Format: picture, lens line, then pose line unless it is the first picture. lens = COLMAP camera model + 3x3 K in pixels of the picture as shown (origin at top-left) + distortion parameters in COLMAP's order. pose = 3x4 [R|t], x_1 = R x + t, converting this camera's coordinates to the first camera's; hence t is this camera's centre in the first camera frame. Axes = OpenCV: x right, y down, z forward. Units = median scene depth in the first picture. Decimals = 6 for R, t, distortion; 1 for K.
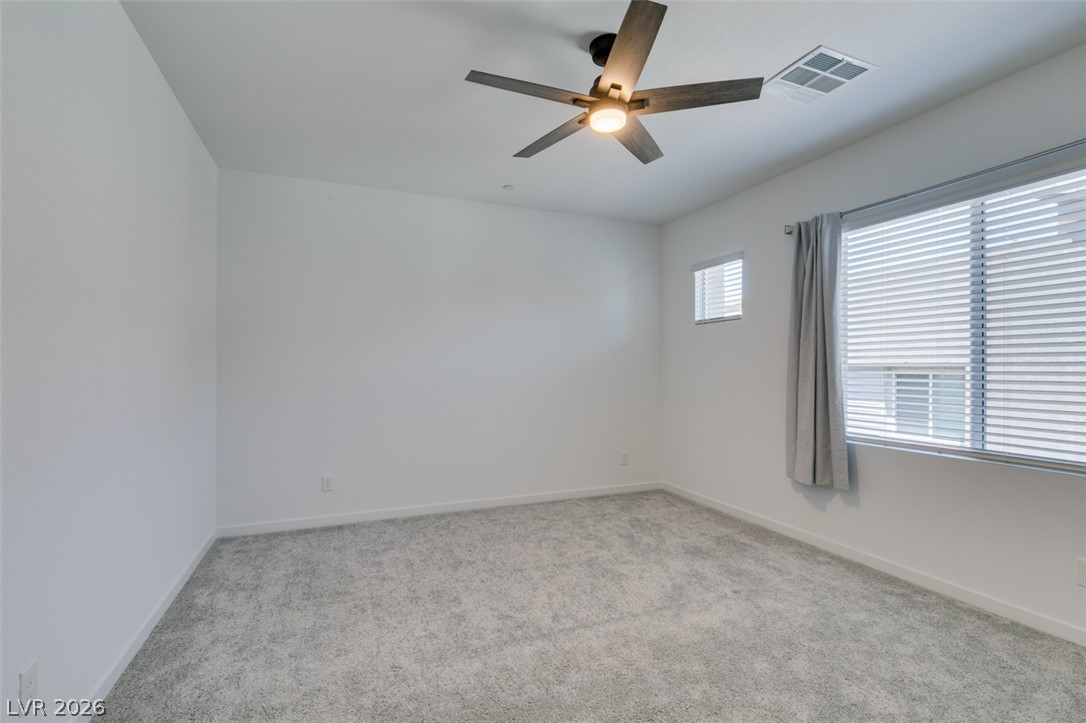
lens RADIAL K [[488.9, 0, 544.4], [0, 488.9, 359.2], [0, 0, 1]] dist [0.007009, -0.002041]
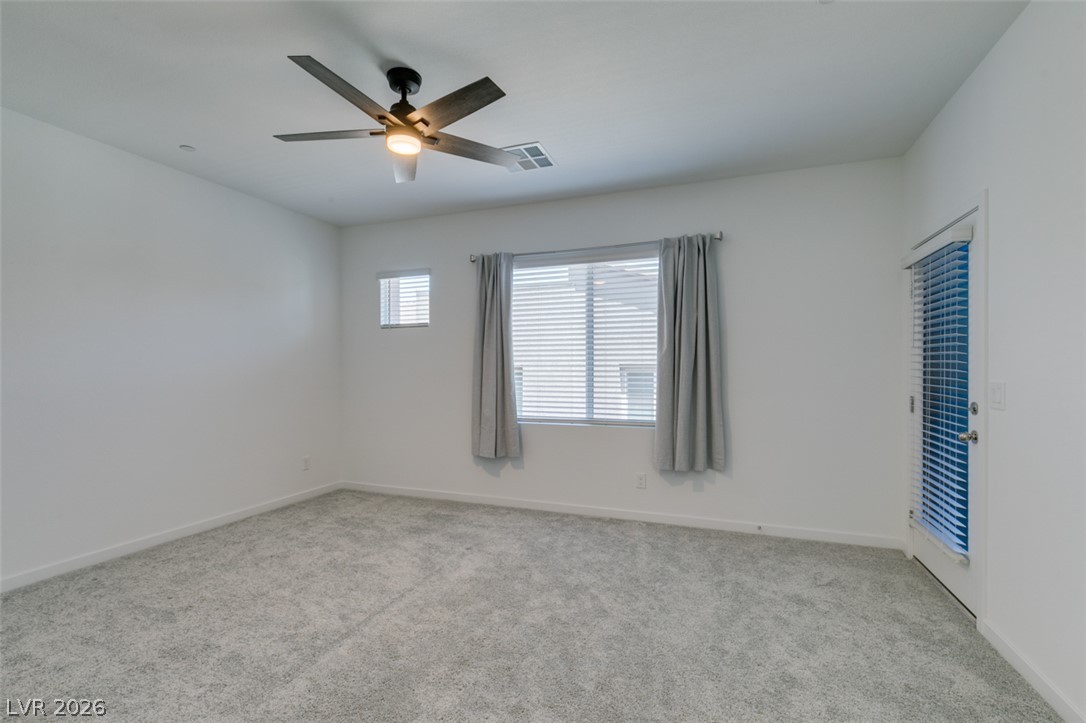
lens RADIAL K [[488.9, 0, 537.2], [0, 488.9, 357.6], [0, 0, 1]] dist [0.007009, -0.002041]
pose [[0.692091, 0.013672, 0.721681, -0.346860], [-0.009366, 0.999907, -0.009962, 0.001454], [-0.721750, 0.000135, 0.692154, 0.013934]]
